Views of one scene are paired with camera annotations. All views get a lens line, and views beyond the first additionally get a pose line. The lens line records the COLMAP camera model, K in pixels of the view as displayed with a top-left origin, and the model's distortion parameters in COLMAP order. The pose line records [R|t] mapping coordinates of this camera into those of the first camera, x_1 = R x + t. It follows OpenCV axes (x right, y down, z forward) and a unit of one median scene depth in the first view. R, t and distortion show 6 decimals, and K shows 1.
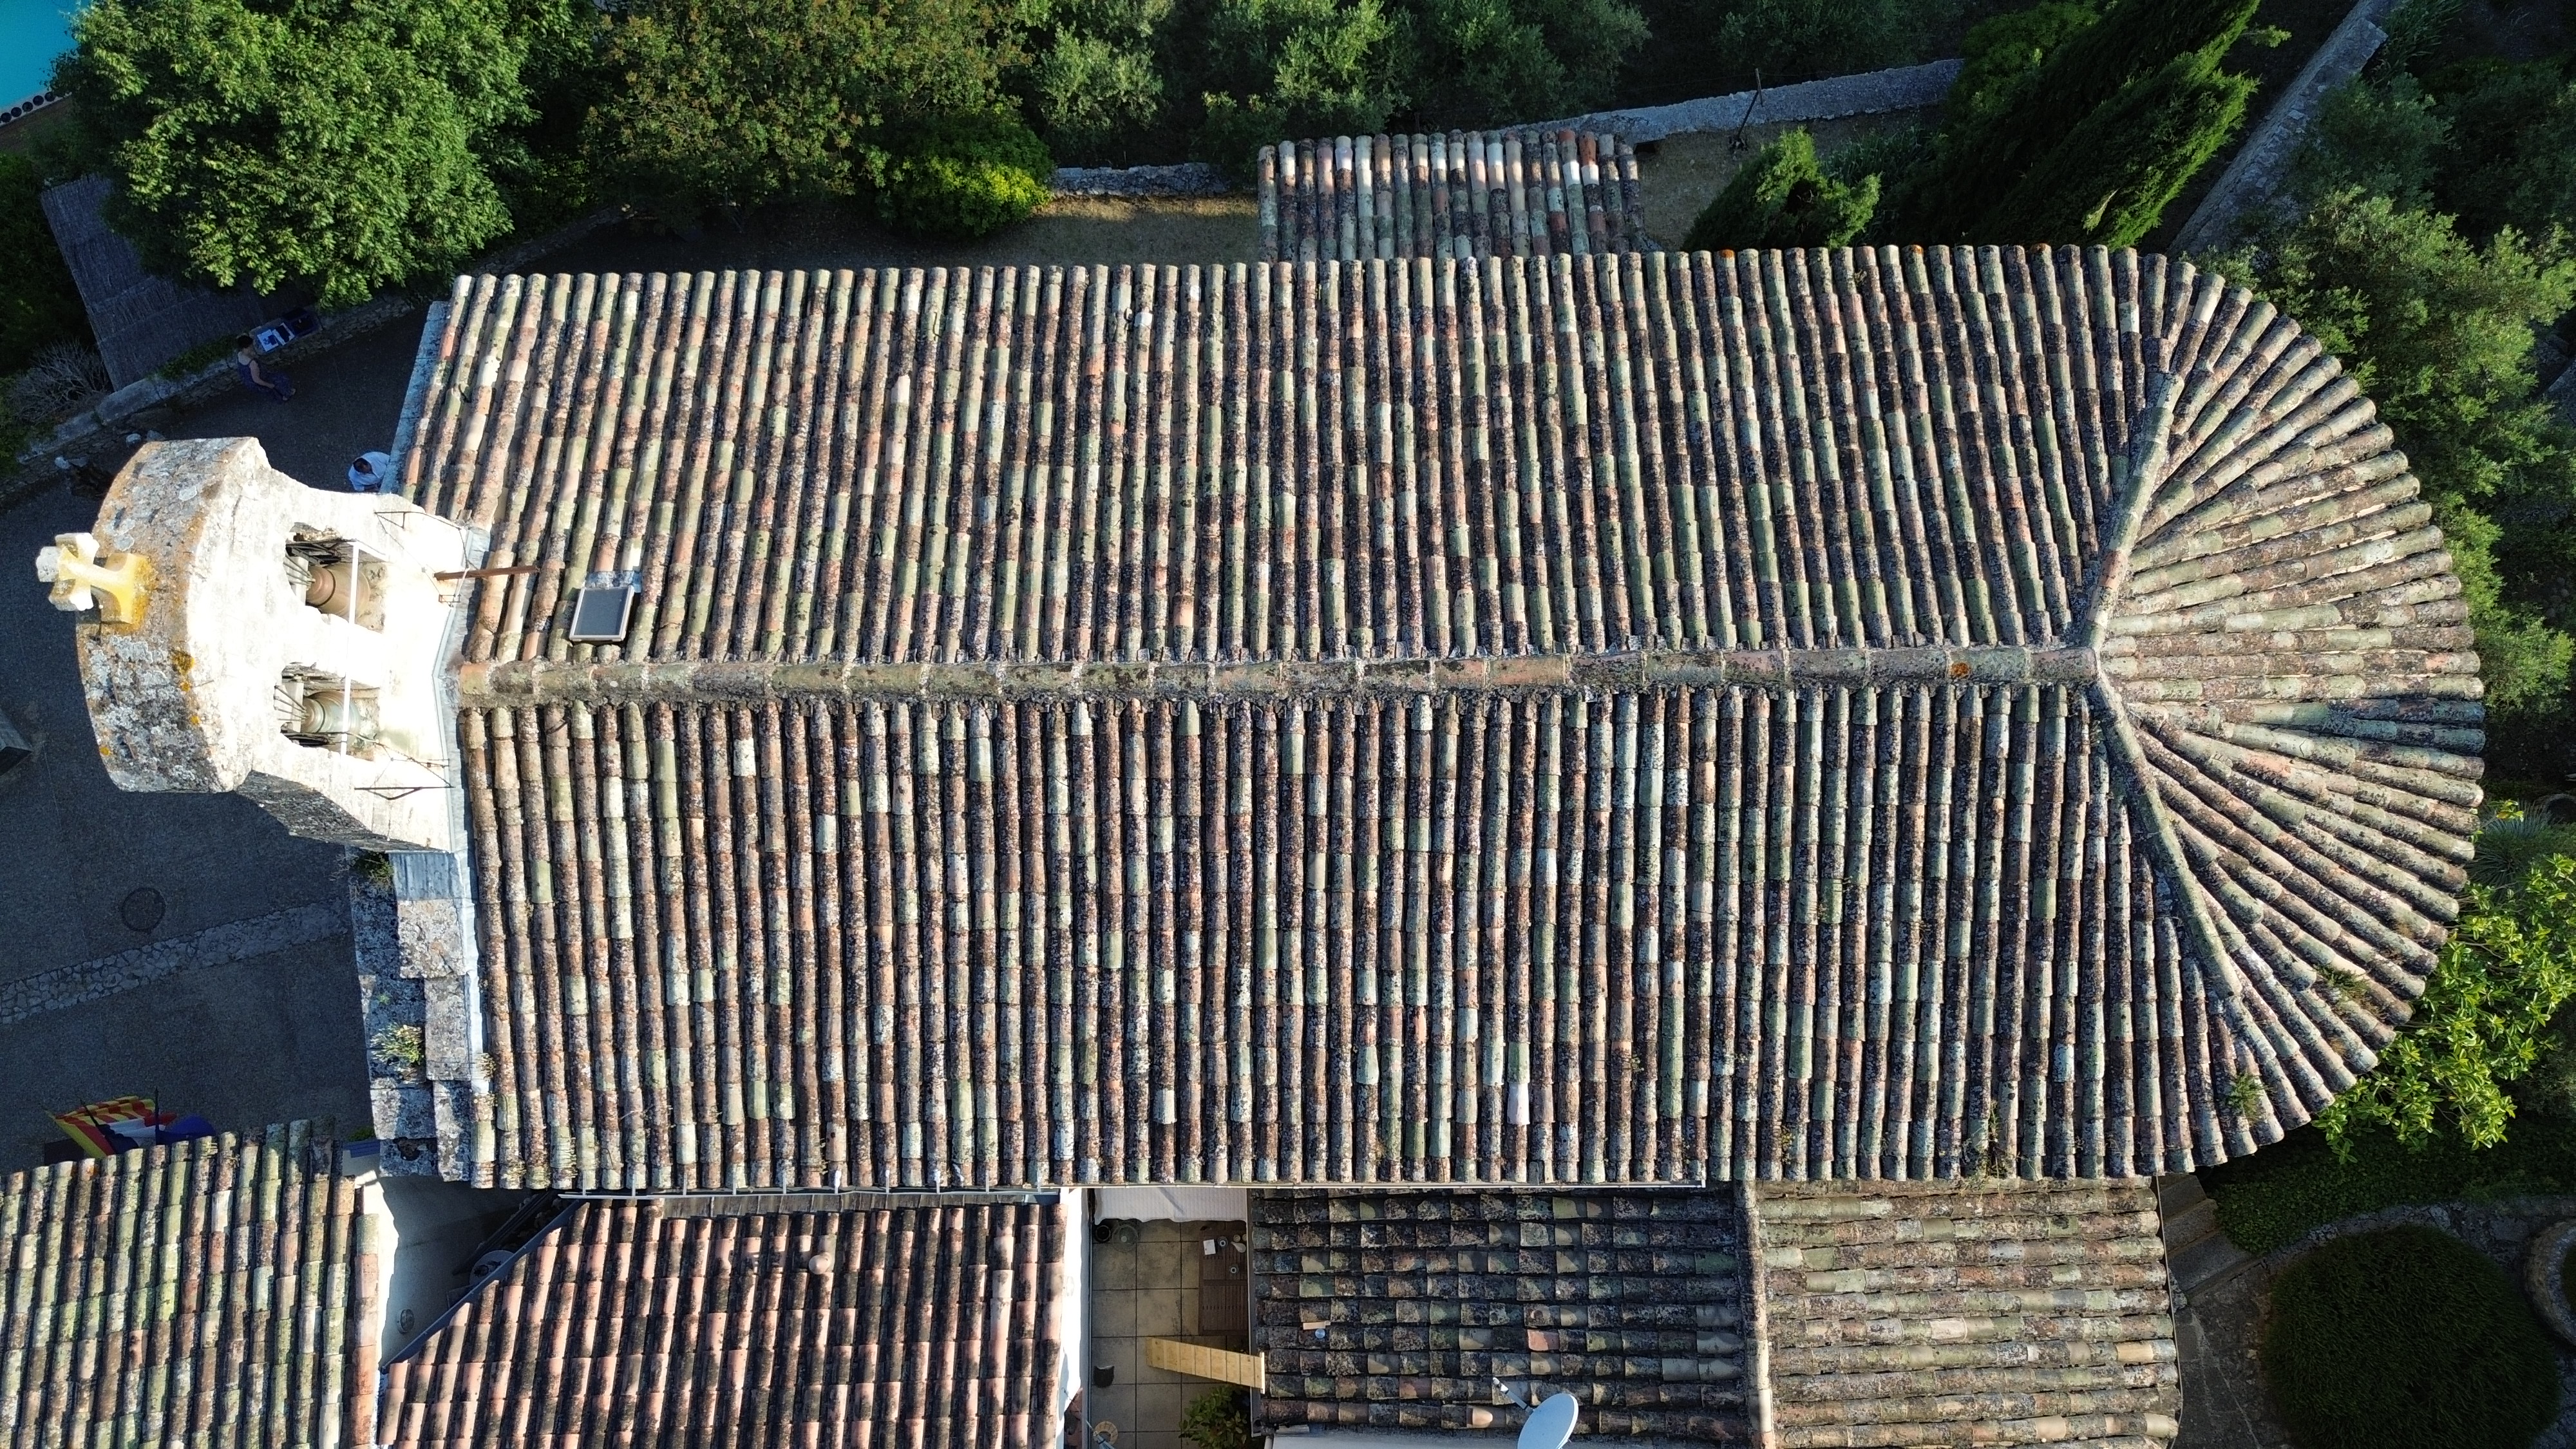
lens RADIAL K [[1833.8, 0, 1286.6], [0, 1833.8, 710.6], [0, 0, 1]] dist [0.067759, -0.057038]
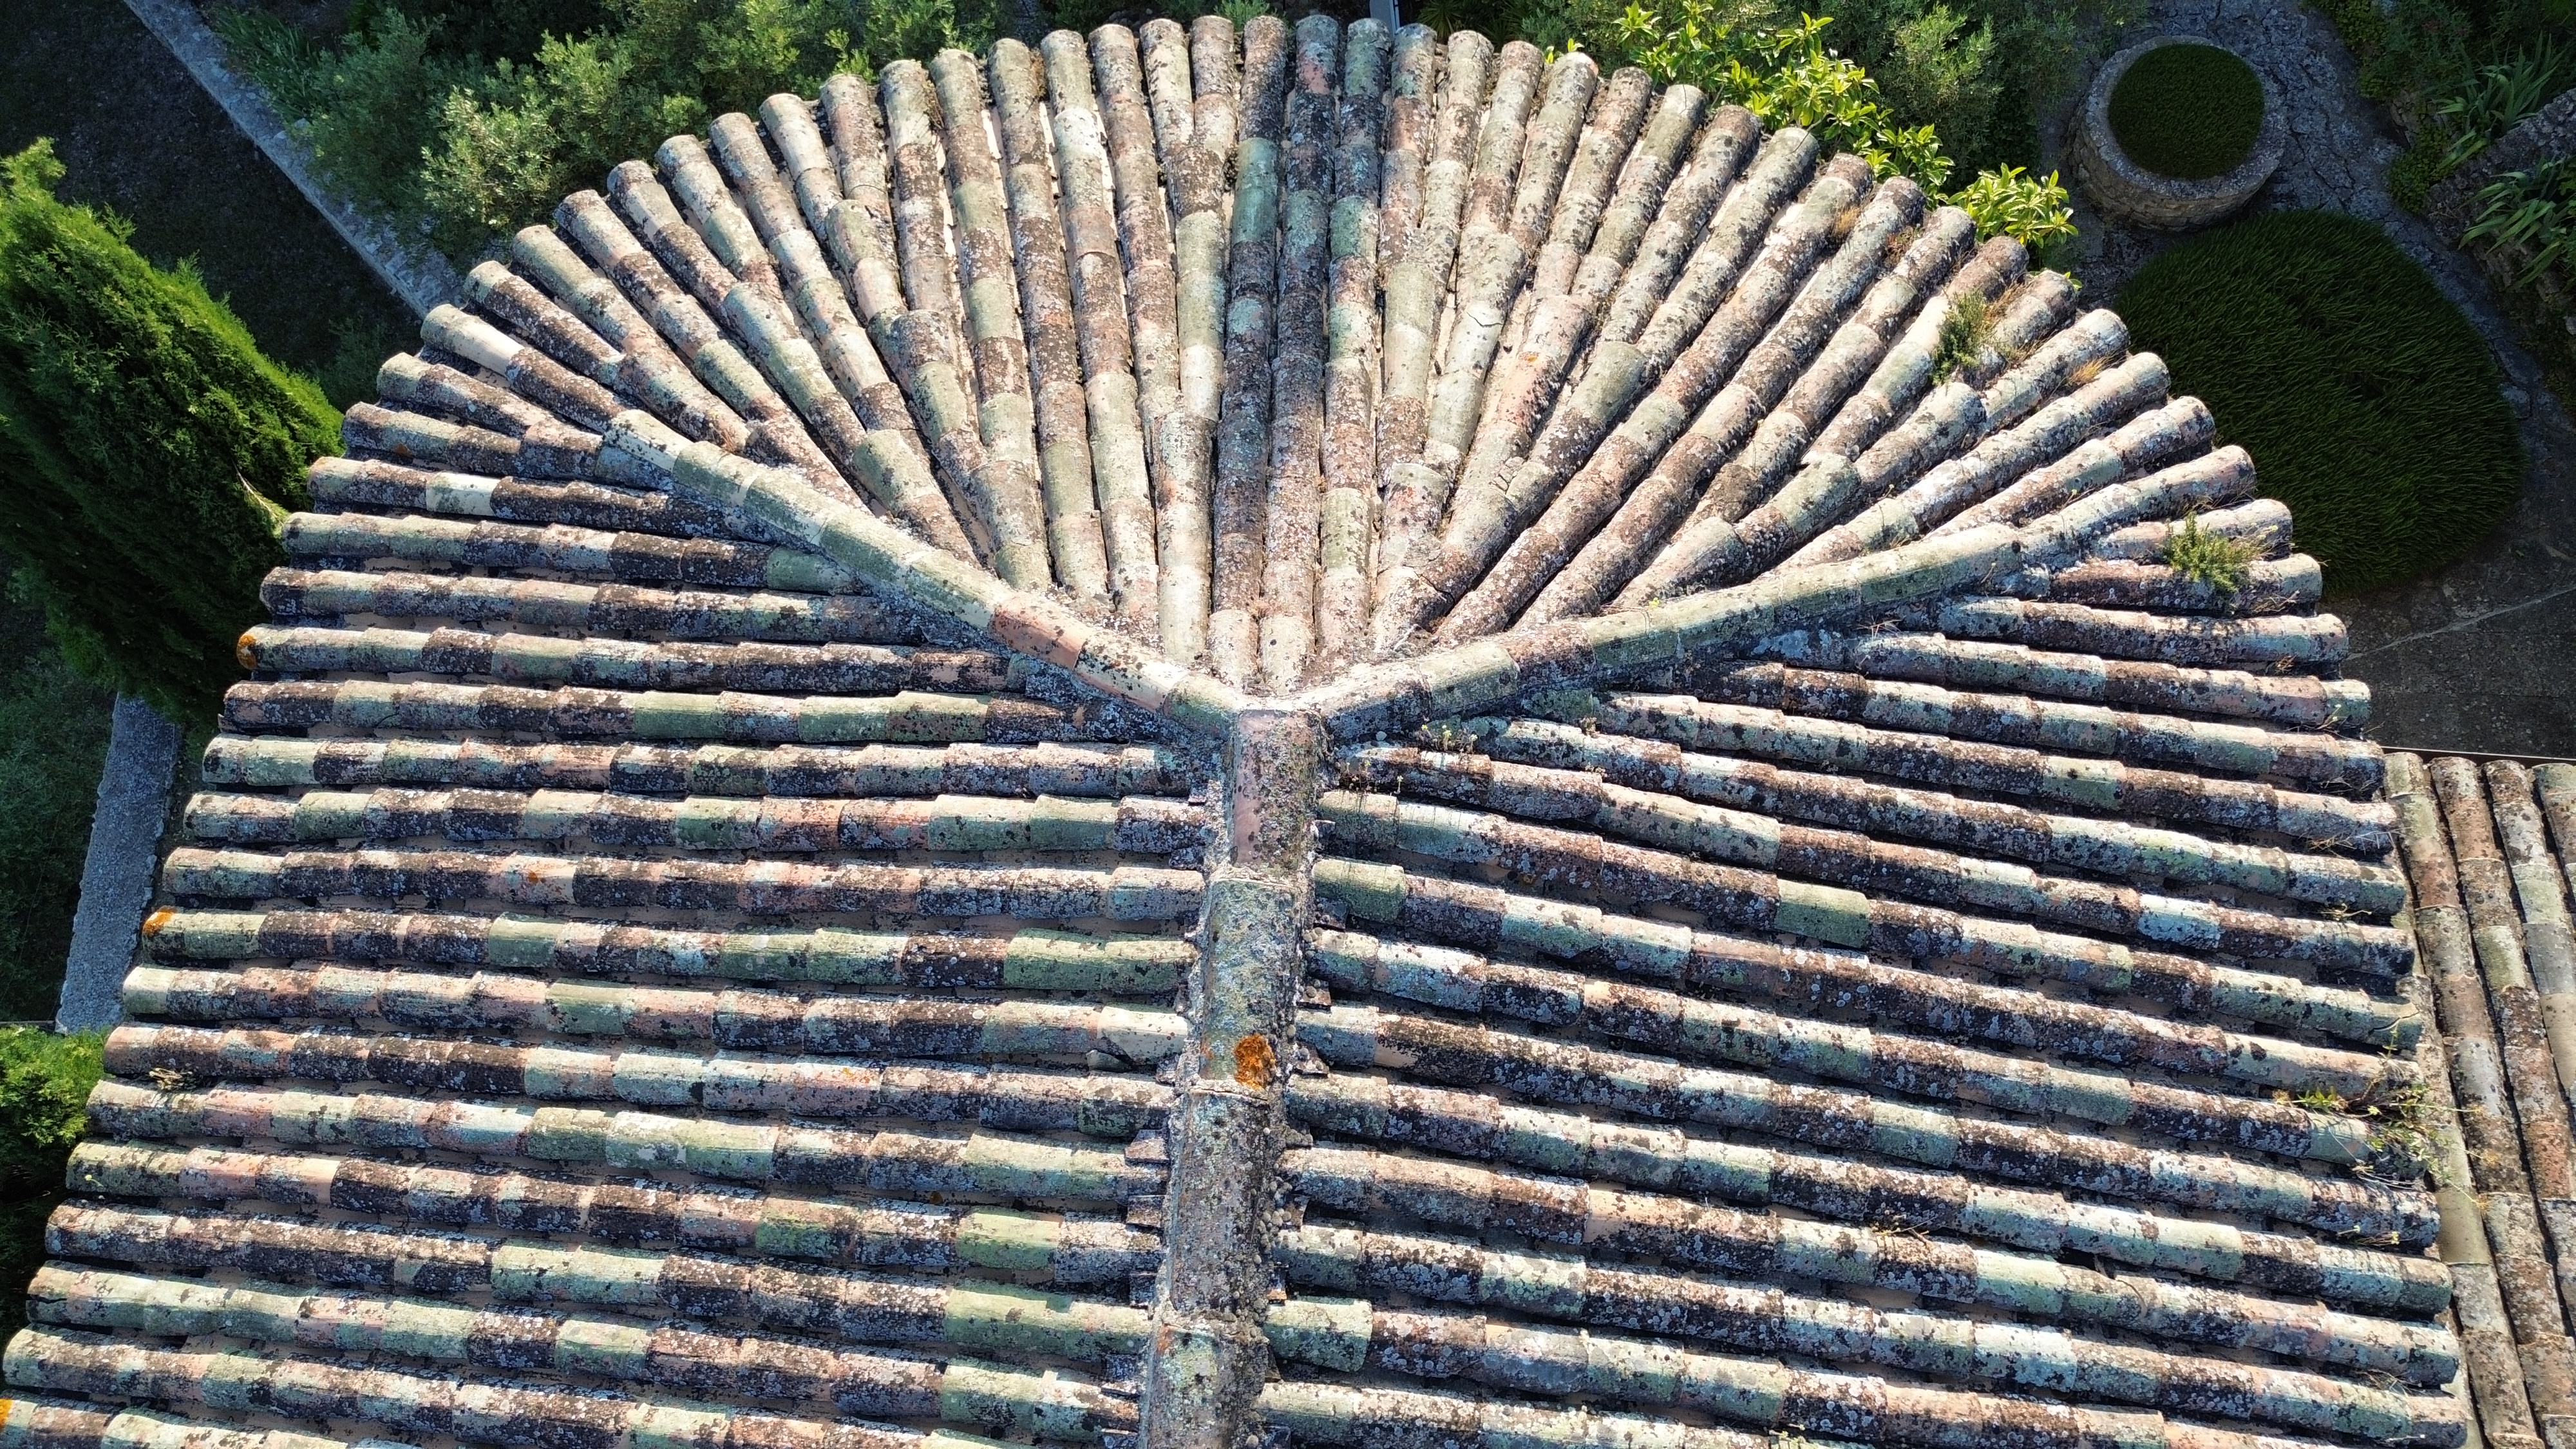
lens RADIAL K [[1833.8, 0, 1293.5], [0, 1833.8, 723.1], [0, 0, 1]] dist [0.067759, -0.057038]
pose [[0.109385, -0.928768, 0.354154, 0.287135], [0.981880, 0.156429, 0.106967, -0.060187], [-0.154747, 0.336037, 0.929049, 0.618340]]
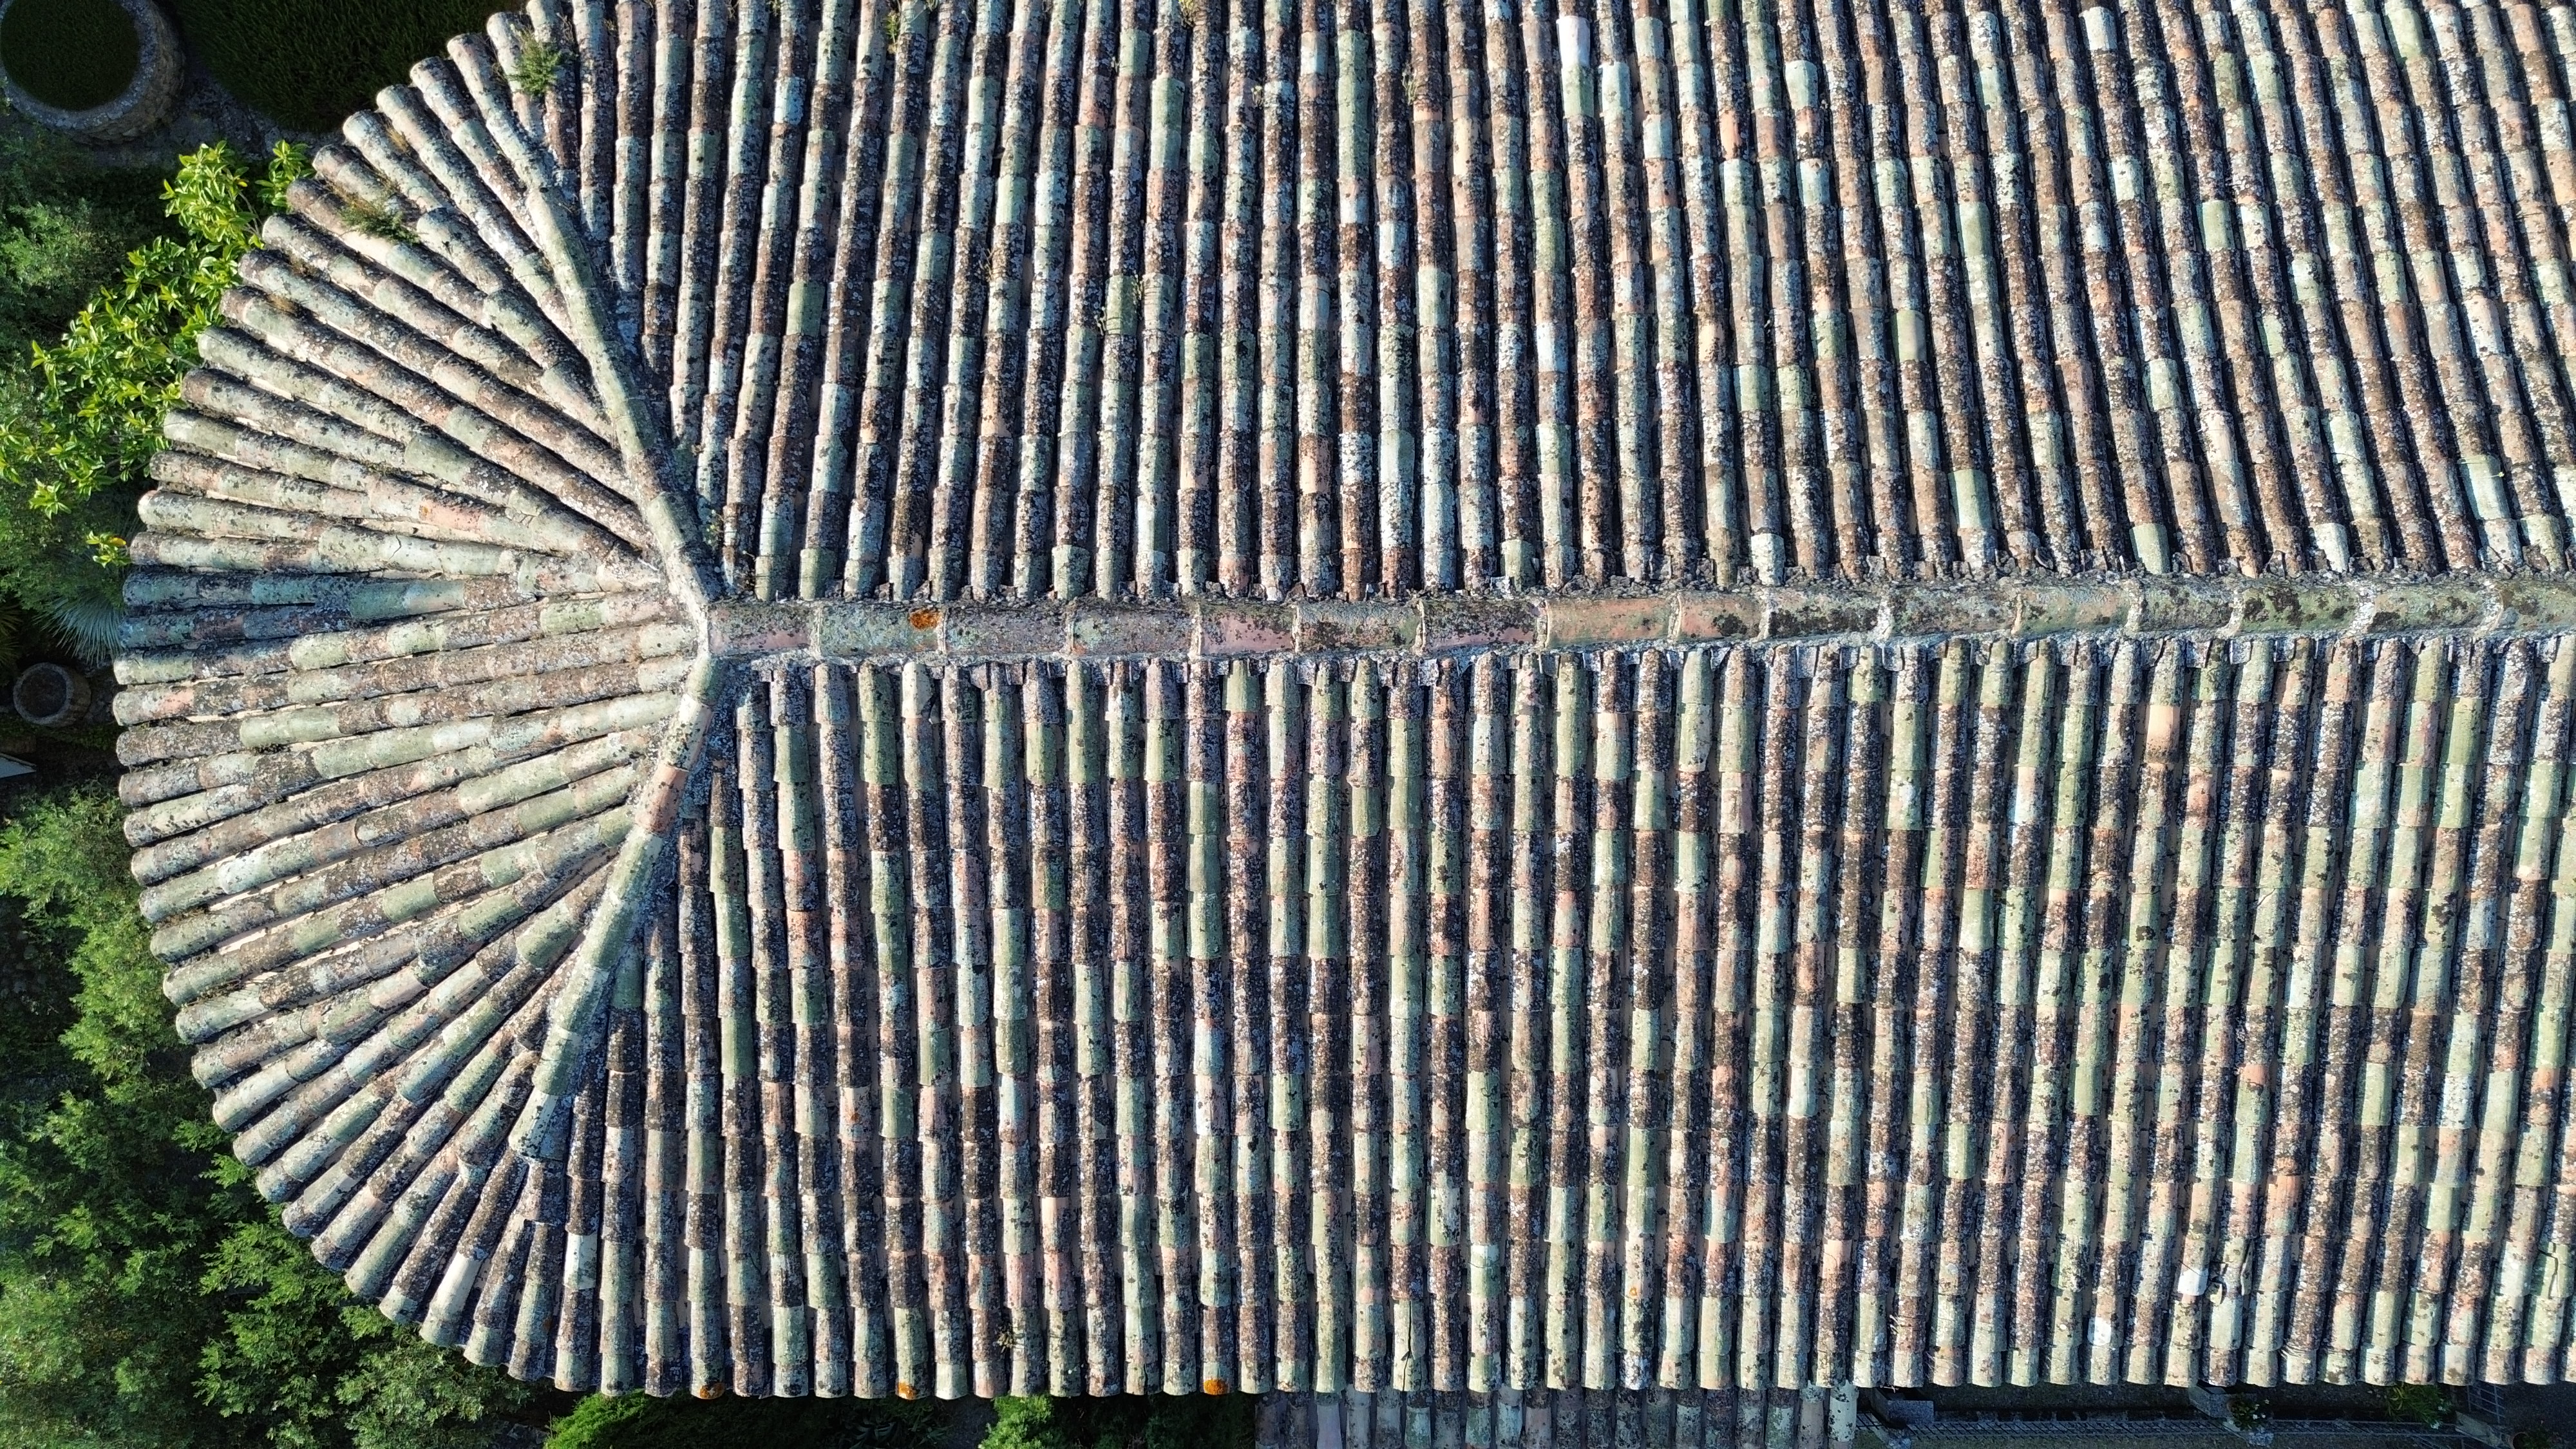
lens RADIAL K [[1833.8, 0, 1291.3], [0, 1833.8, 719.5], [0, 0, 1]] dist [0.067759, -0.057038]
pose [[-0.999538, 0.003793, 0.030169, 0.211718], [0.003510, -0.971158, 0.238410, -0.195142], [0.030203, 0.238406, 0.970696, 0.390082]]
